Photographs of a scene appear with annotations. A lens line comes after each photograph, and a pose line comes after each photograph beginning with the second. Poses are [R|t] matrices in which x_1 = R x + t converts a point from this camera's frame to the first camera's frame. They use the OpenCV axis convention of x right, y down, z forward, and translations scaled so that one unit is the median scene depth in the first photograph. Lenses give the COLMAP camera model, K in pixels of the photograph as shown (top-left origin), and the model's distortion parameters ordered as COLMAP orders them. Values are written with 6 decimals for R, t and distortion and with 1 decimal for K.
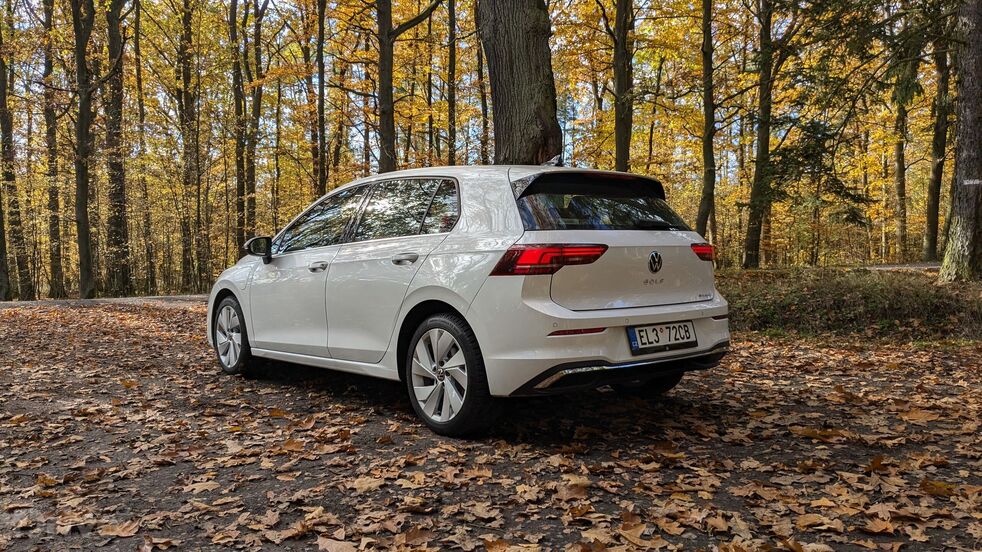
lens RADIAL K [[776.8, 0, 491.0], [0, 776.8, 276.0], [0, 0, 1]] dist [0.001469, -0.058289]
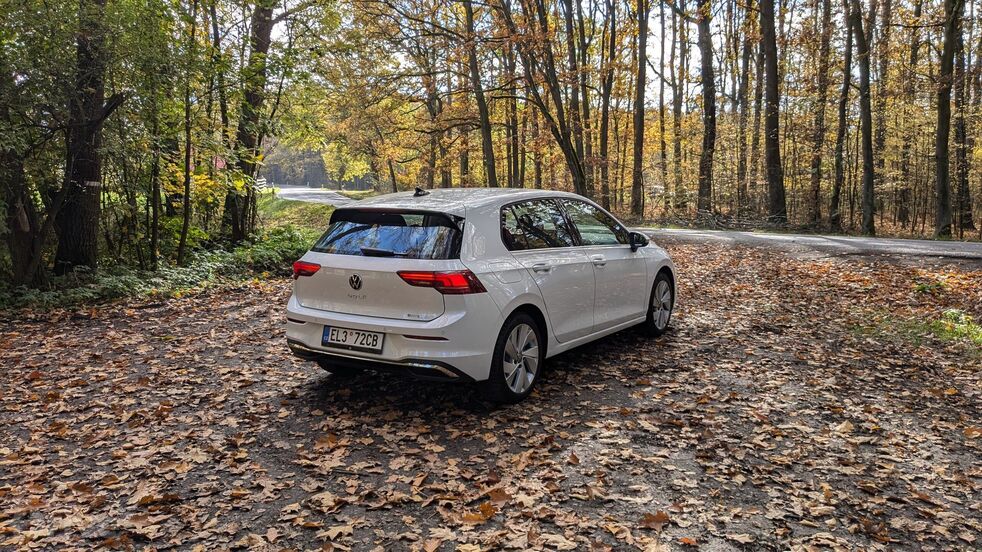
lens RADIAL K [[776.7, 0, 504.4], [0, 776.7, 276.0], [0, 0, 1]] dist [0.002099, -0.060384]
pose [[0.310094, 0.102889, -0.945122, 1.329193], [-0.048184, 0.994550, 0.092460, -0.139158], [0.949484, 0.016869, 0.313362, 0.730286]]
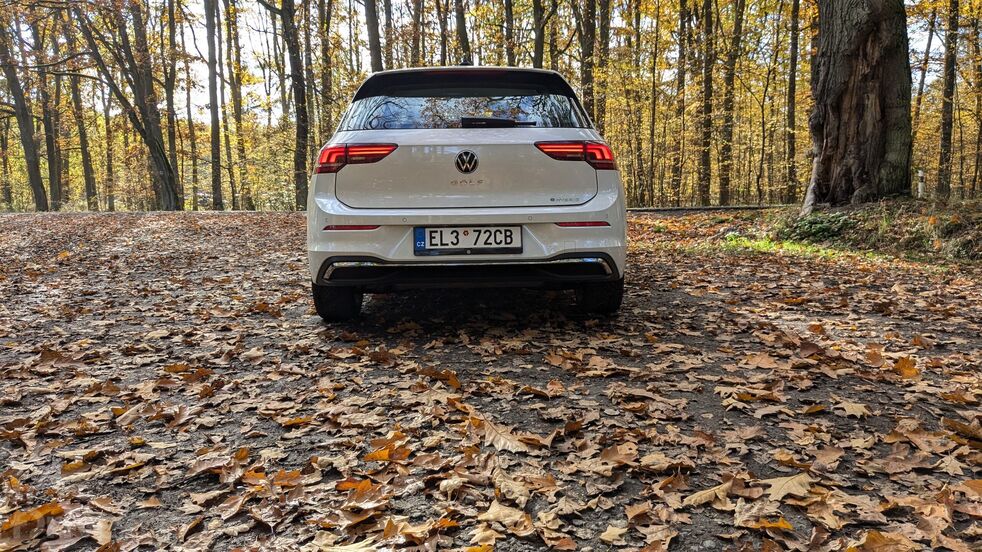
lens RADIAL K [[777.7, 0, 494.9], [0, 777.7, 279.9], [0, 0, 1]] dist [0.001621, -0.063069]
pose [[0.773144, 0.082332, -0.628864, 0.752235], [-0.014429, 0.993565, 0.112340, 0.016682], [0.634066, -0.077781, 0.769357, 0.241599]]
